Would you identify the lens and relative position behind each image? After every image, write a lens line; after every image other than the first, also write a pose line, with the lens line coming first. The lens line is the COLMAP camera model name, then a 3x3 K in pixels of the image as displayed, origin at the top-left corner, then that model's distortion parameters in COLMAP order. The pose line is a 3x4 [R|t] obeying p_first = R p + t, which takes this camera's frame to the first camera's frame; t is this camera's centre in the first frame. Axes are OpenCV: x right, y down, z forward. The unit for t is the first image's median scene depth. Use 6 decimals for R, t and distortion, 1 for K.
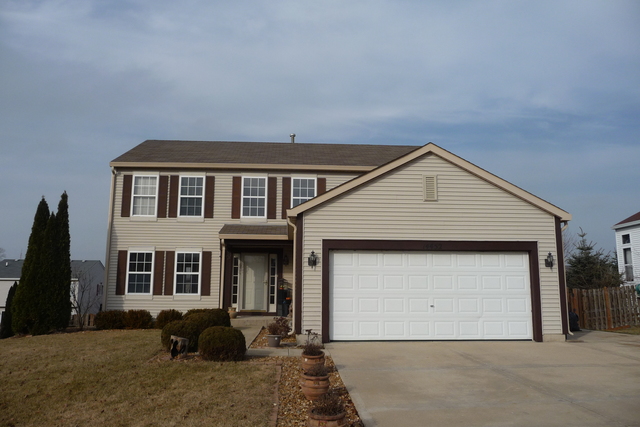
lens RADIAL K [[506.9, 0, 321.1], [0, 506.9, 216.4], [0, 0, 1]] dist [-0.026046, 0.013671]
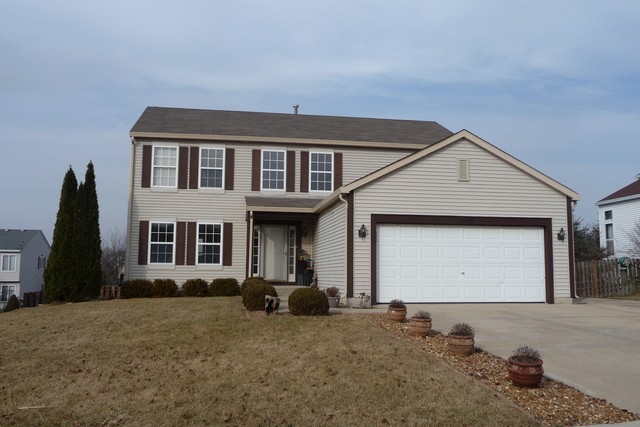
lens RADIAL K [[574.5, 0, 319.7], [0, 574.5, 210.1], [0, 0, 1]] dist [-0.033493, 0.006237]
pose [[0.994828, 0.013919, 0.100613, -0.166564], [-0.018661, 0.998751, 0.046348, -0.013948], [-0.099842, -0.047986, 0.993846, -0.176863]]
